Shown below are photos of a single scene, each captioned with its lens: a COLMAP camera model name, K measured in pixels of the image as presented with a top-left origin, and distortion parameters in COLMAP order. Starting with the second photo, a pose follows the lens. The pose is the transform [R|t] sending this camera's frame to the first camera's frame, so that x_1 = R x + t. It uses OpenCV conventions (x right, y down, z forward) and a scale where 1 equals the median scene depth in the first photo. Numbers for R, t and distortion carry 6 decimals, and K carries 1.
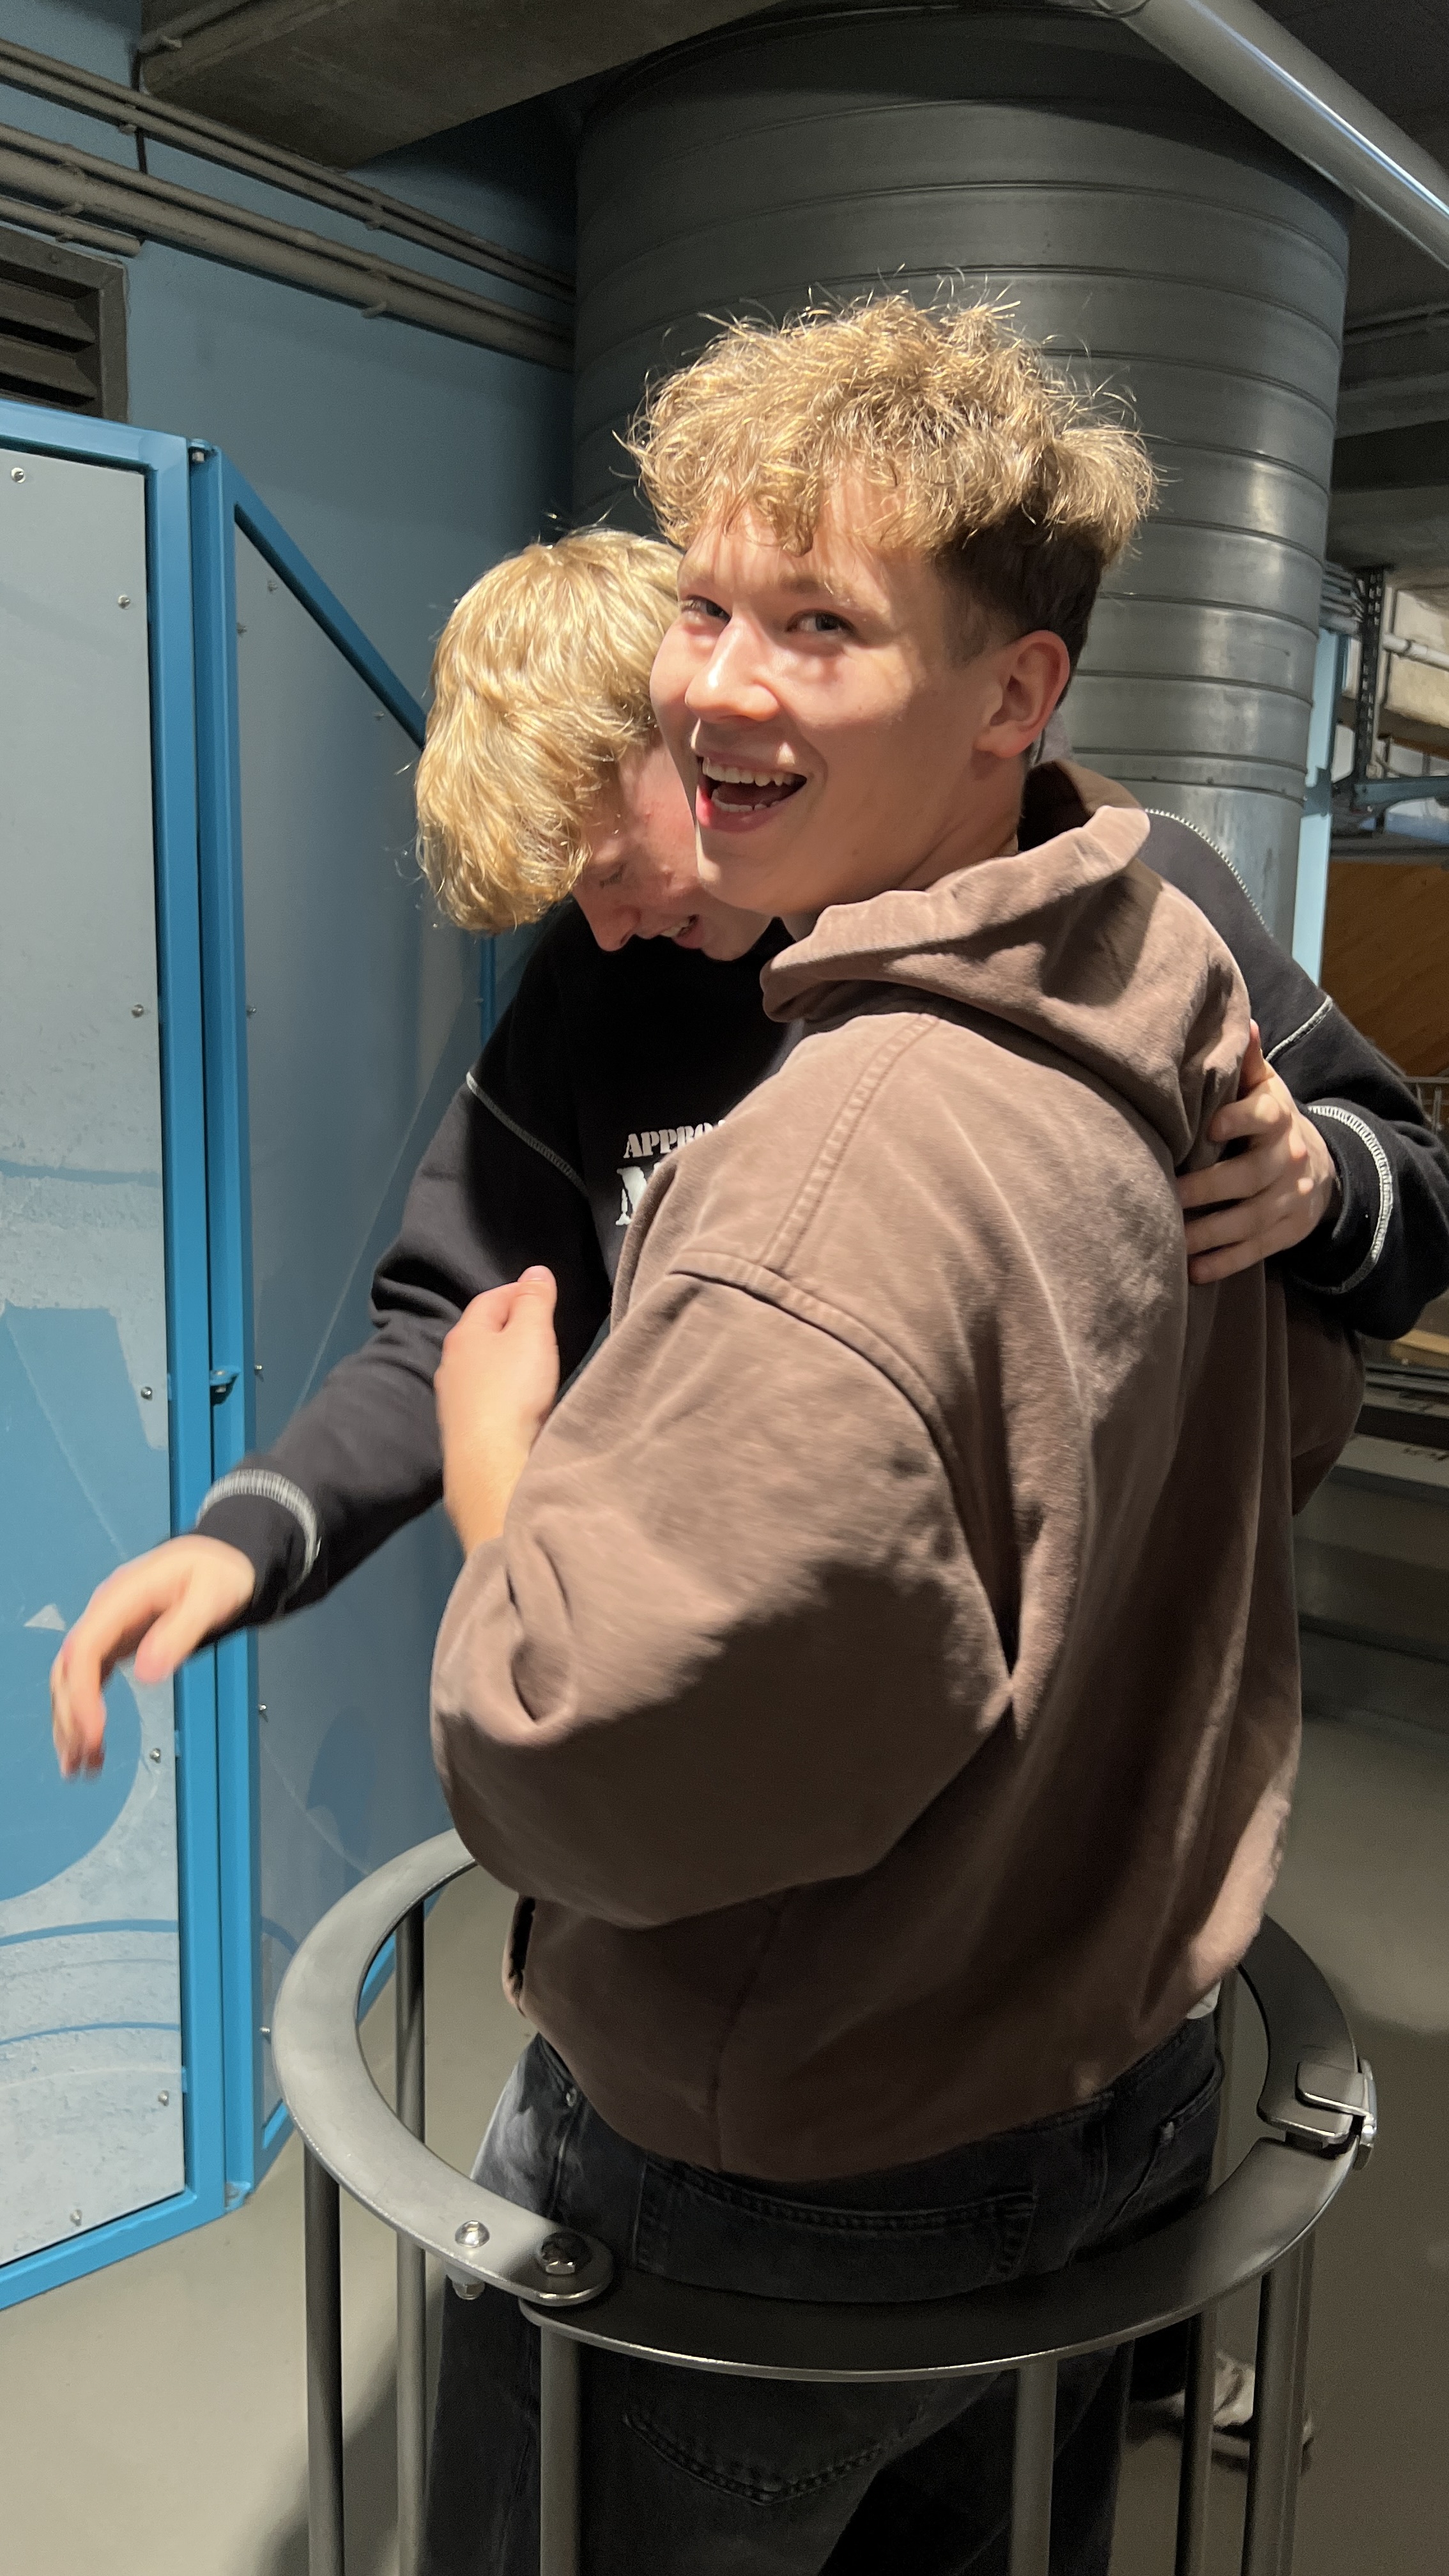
lens RADIAL K [[1937.0, 0, 724.5], [0, 1937.0, 1288.0], [0, 0, 1]] dist [0.029290, -0.000697]
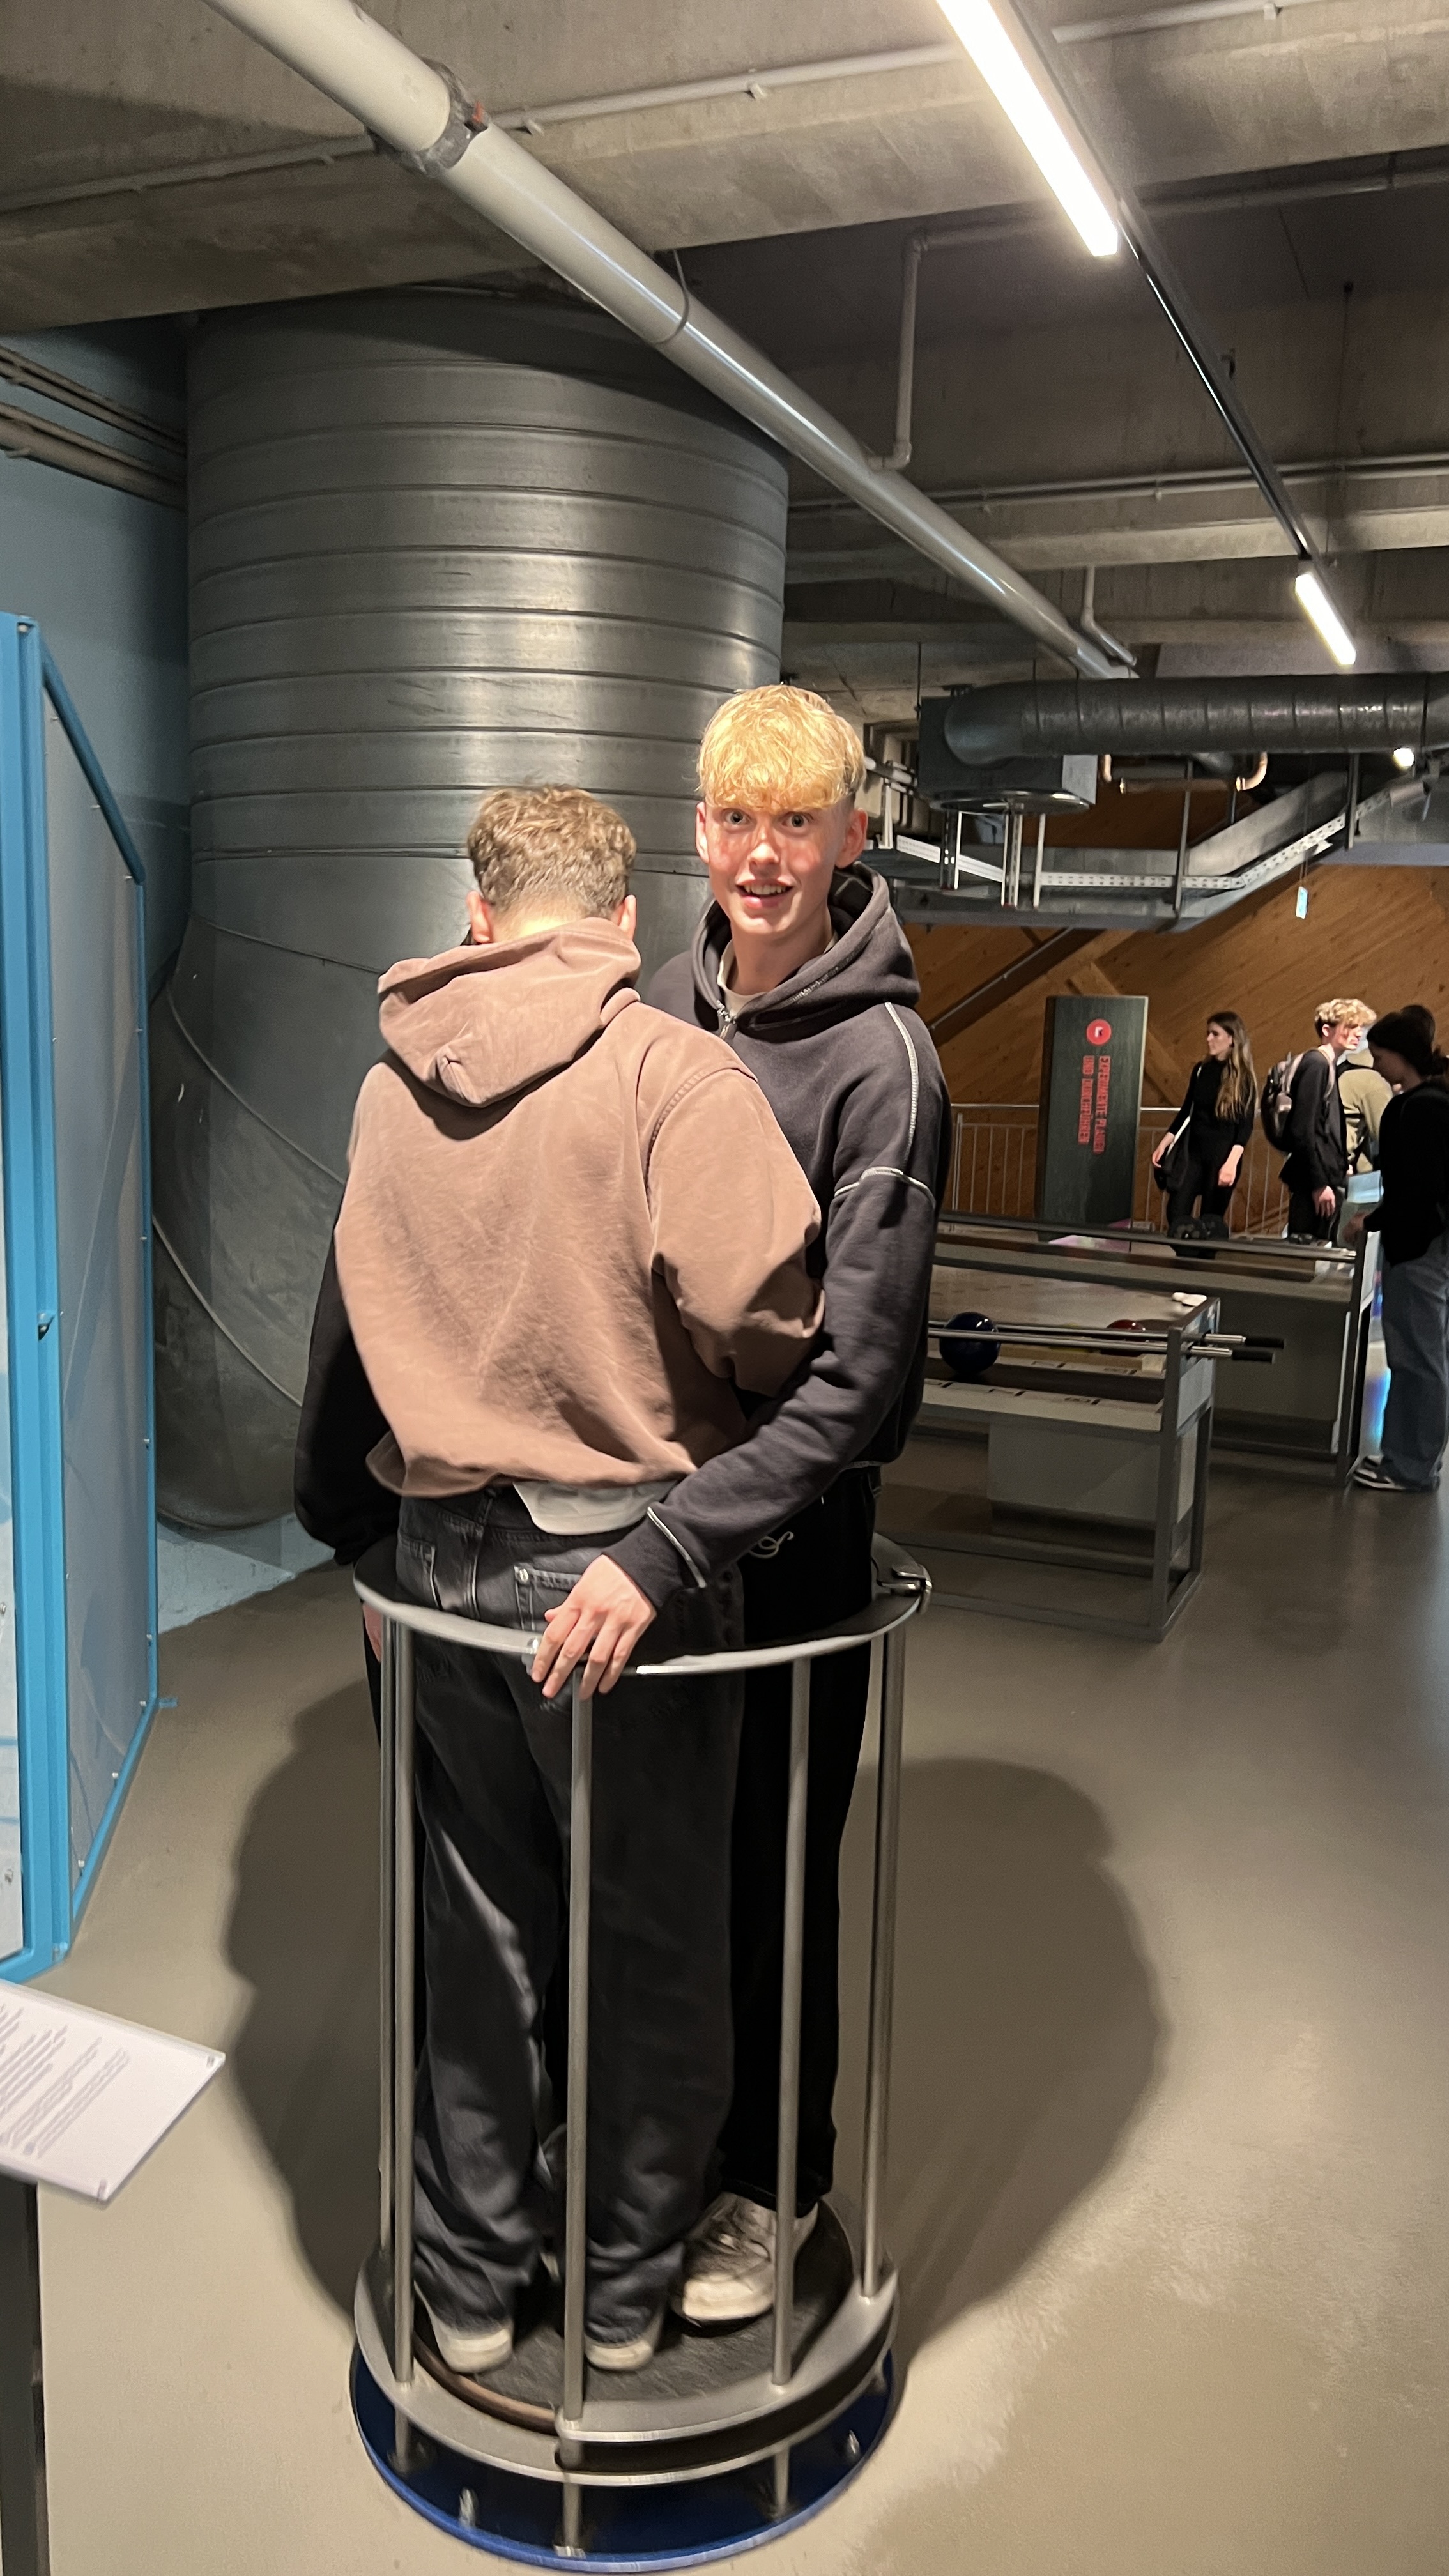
lens RADIAL K [[1937.0, 0, 724.5], [0, 1937.0, 1288.0], [0, 0, 1]] dist [0.029290, -0.000697]
pose [[0.955084, -0.030680, 0.294744, -0.147669], [0.035214, 0.999329, -0.010087, 0.039250], [-0.294237, 0.020013, 0.955523, -0.281017]]
